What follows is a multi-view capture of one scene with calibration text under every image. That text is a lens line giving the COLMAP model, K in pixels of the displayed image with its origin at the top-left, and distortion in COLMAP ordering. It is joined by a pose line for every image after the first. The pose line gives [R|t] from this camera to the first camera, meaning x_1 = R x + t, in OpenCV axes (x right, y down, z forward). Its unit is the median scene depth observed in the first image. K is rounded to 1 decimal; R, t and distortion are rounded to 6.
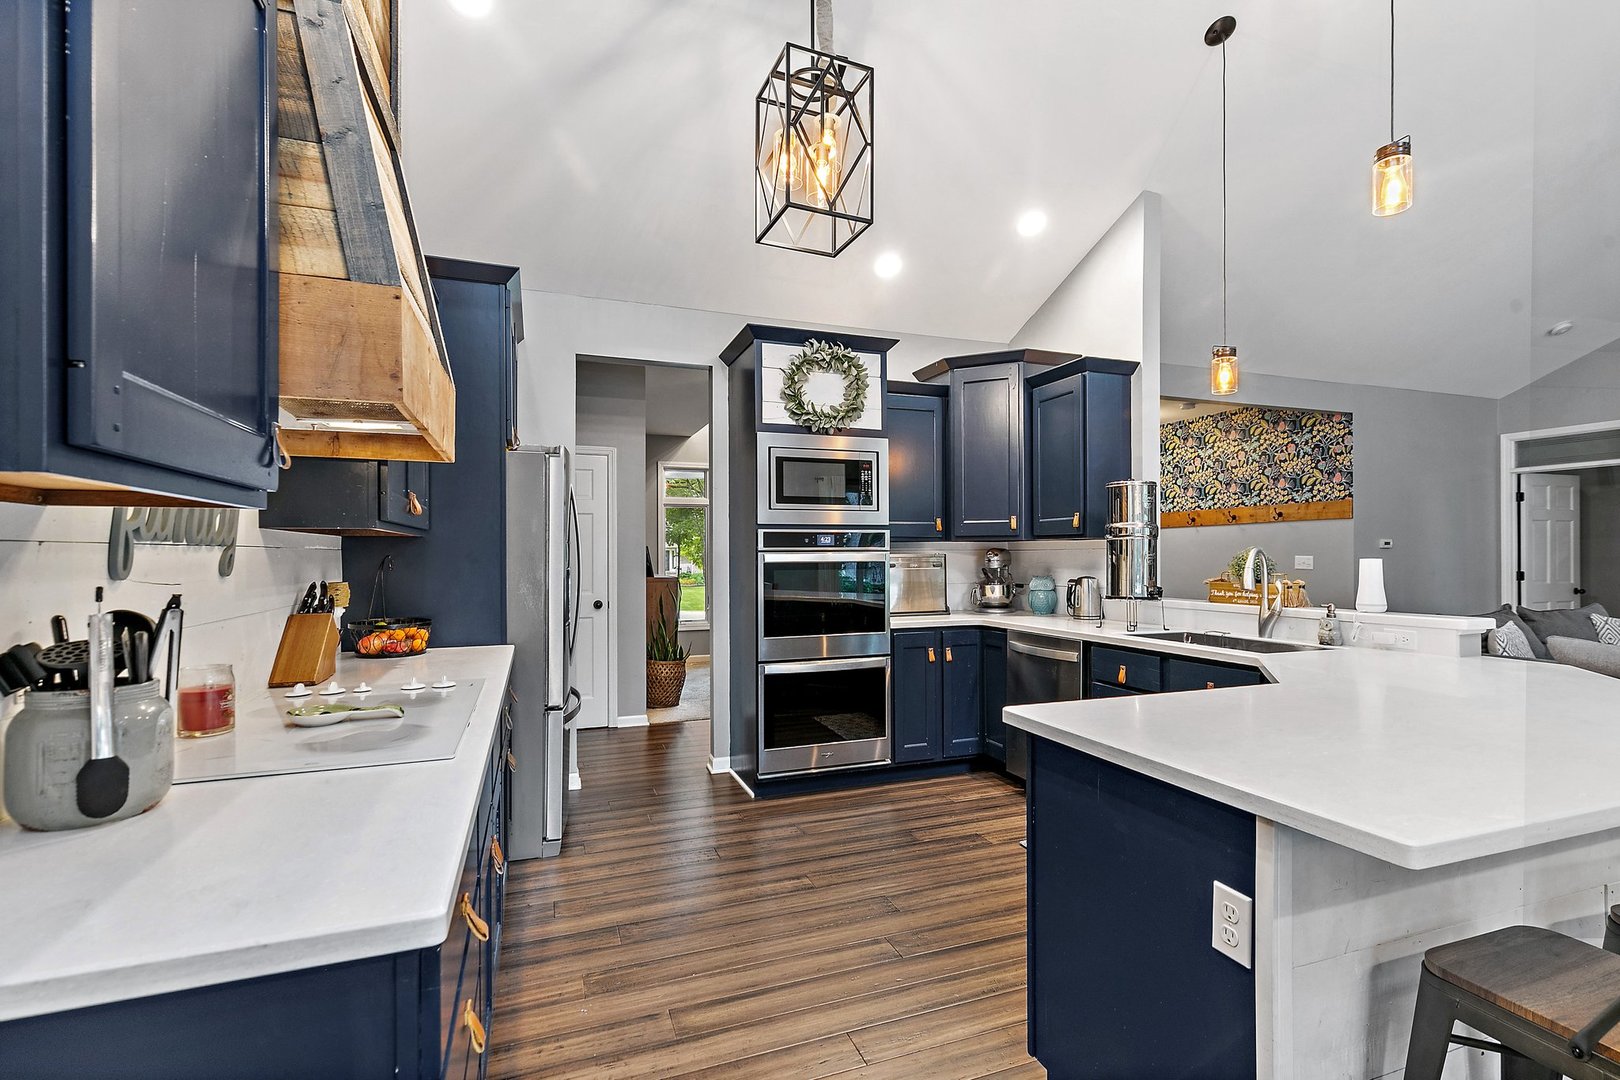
lens RADIAL K [[743.0, 0, 809.7], [0, 743.0, 547.6], [0, 0, 1]] dist [0.003832, 0.001239]
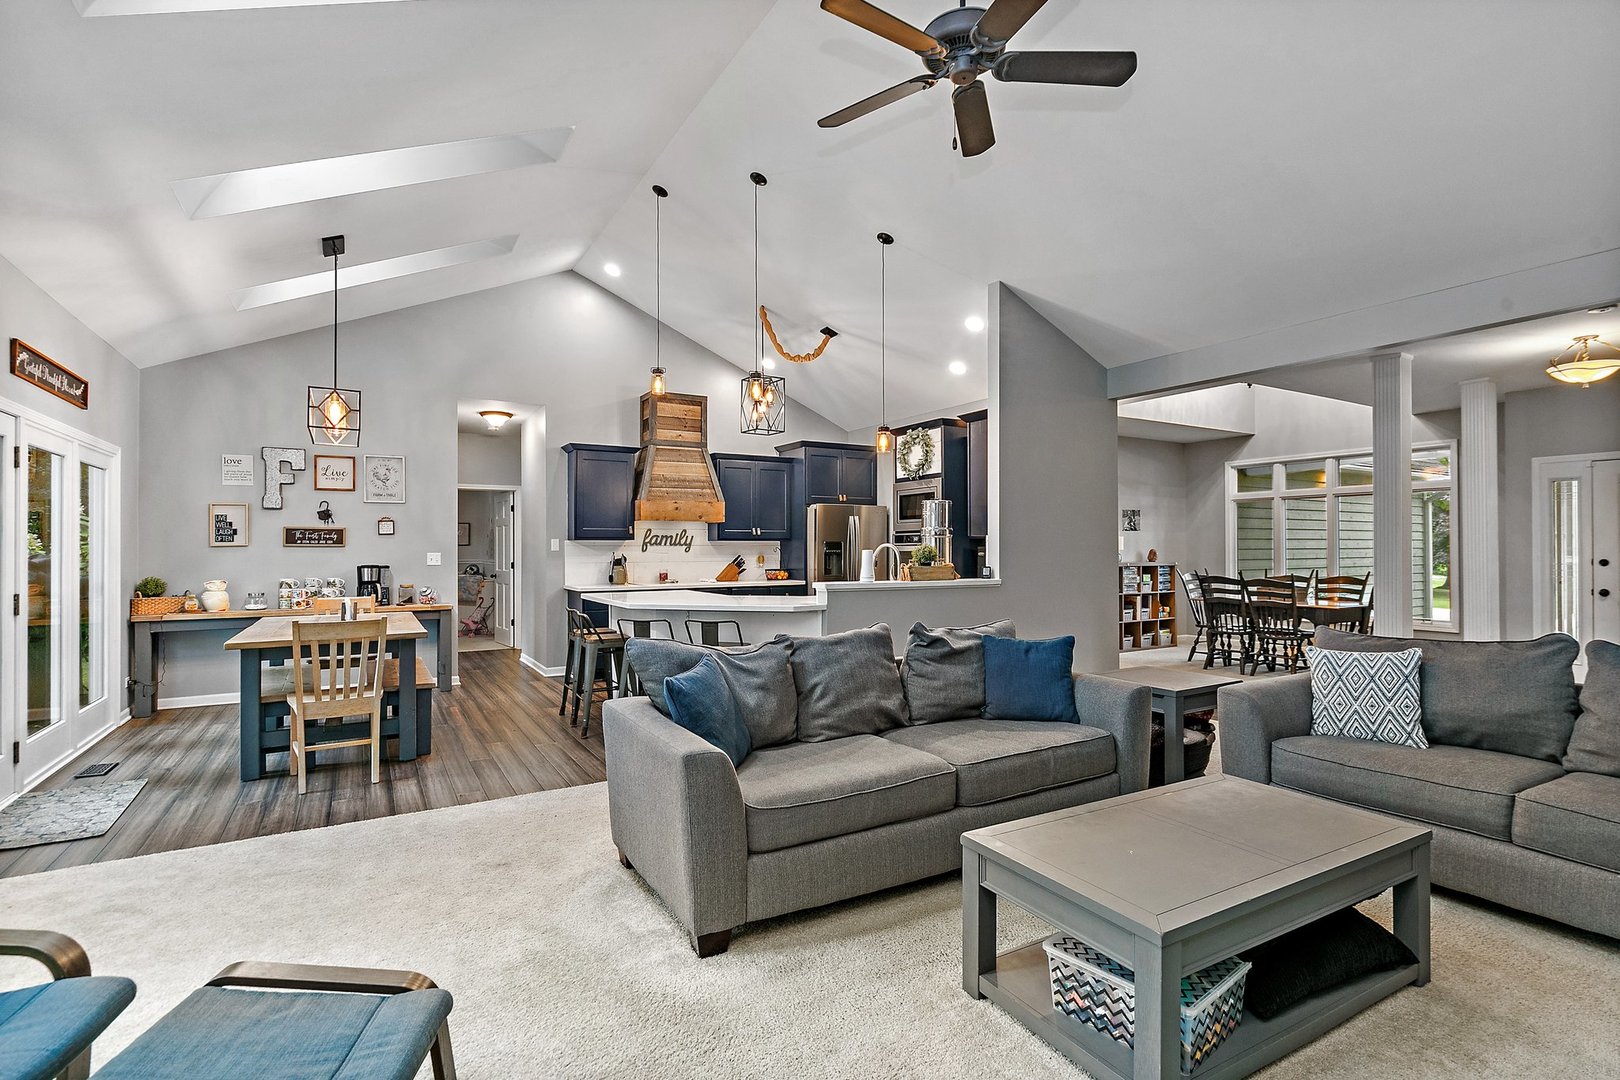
lens RADIAL K [[779.3, 0, 822.2], [0, 779.3, 545.2], [0, 0, 1]] dist [-0.005455, -0.000267]
pose [[0.185587, -0.003188, -0.982623, 1.827947], [0.008549, 0.999962, -0.001630, 0.005855], [0.982591, -0.008098, 0.185607, 0.425909]]
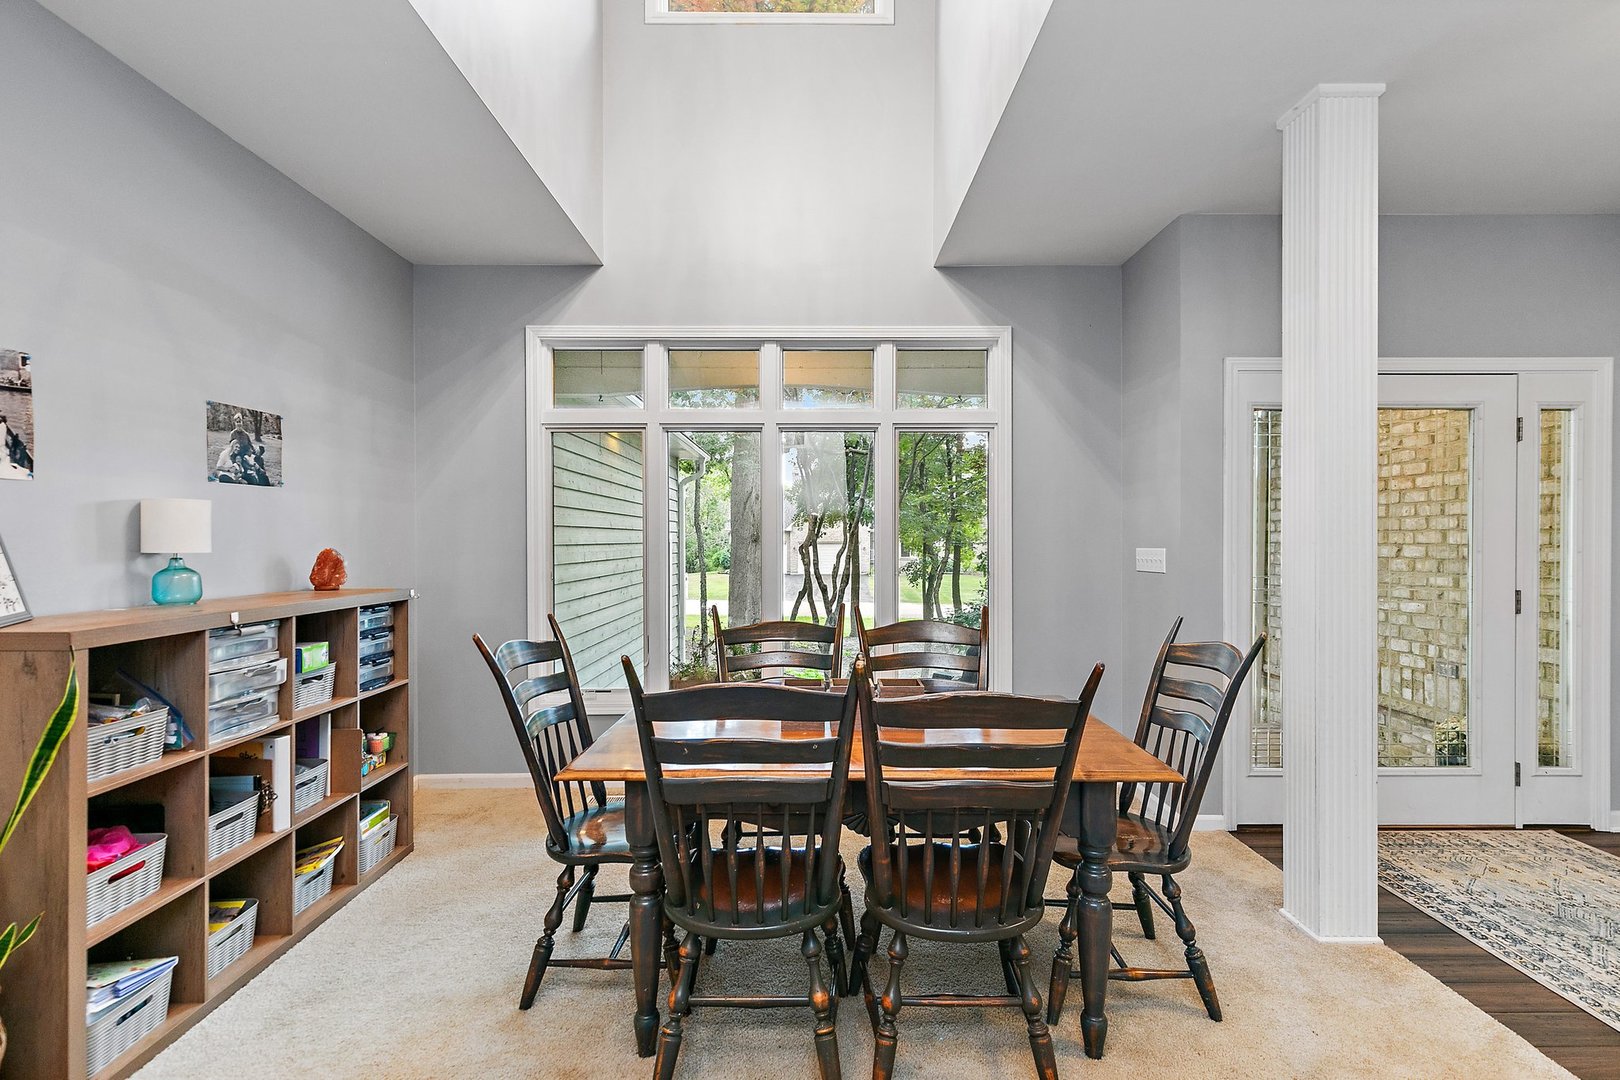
lens RADIAL K [[743.0, 0, 804.1], [0, 743.0, 544.5], [0, 0, 1]] dist [0.003832, 0.001239]
pose [[0.935803, 0.001231, -0.352522, 0.217495], [0.003837, 0.999899, 0.013679, 0.010637], [0.352503, -0.014153, 0.935704, 1.442567]]
